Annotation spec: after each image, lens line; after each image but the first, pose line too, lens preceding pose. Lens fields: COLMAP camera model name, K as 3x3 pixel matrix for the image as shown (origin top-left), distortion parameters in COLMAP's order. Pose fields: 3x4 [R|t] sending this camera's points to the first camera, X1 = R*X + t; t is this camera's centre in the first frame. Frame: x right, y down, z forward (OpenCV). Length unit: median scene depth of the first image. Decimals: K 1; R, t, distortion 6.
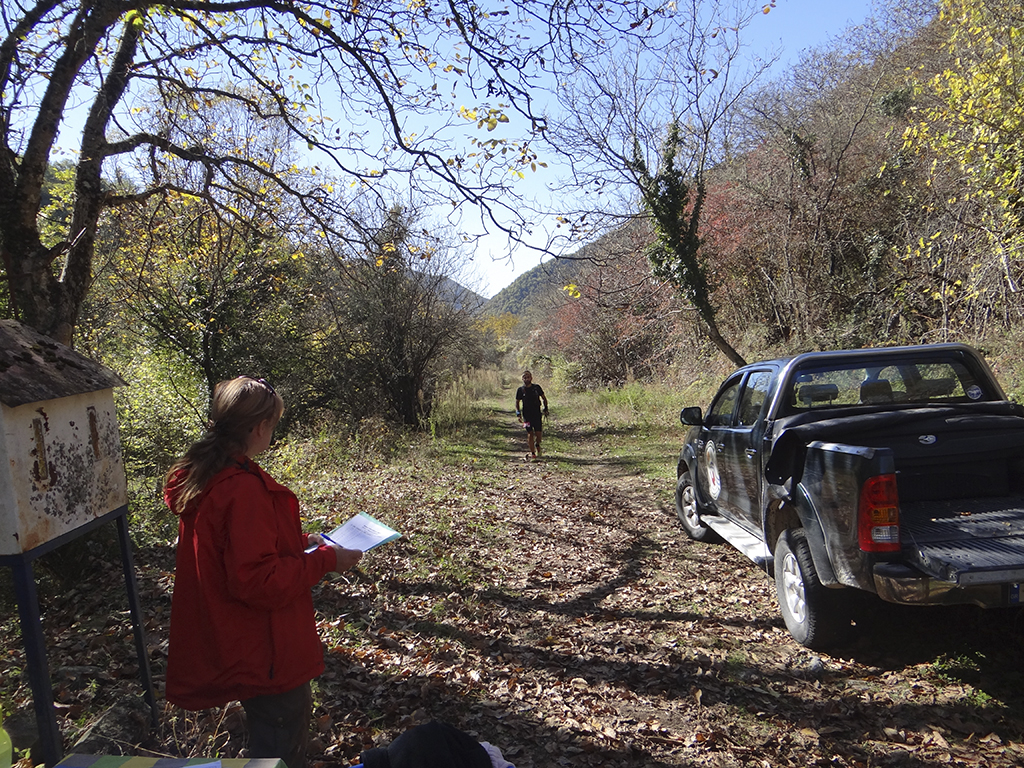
lens RADIAL K [[804.0, 0, 512.0], [0, 804.0, 384.0], [0, 0, 1]] dist [0.000554, -0.000035]
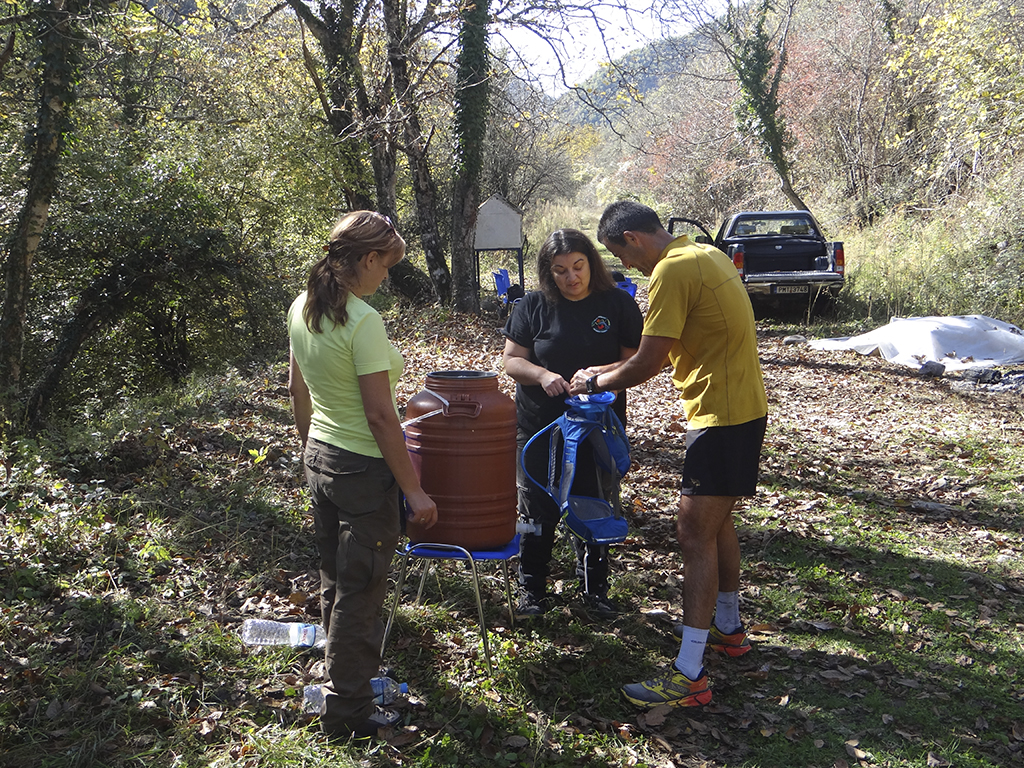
lens RADIAL K [[1136.9, 0, 512.0], [0, 1136.9, 384.0], [0, 0, 1]] dist [0.011551, 0.007290]
pose [[0.996650, 0.062530, -0.052715, -0.030645], [-0.054570, 0.988523, 0.140870, 0.007547], [0.060919, -0.137522, 0.988624, -0.646194]]
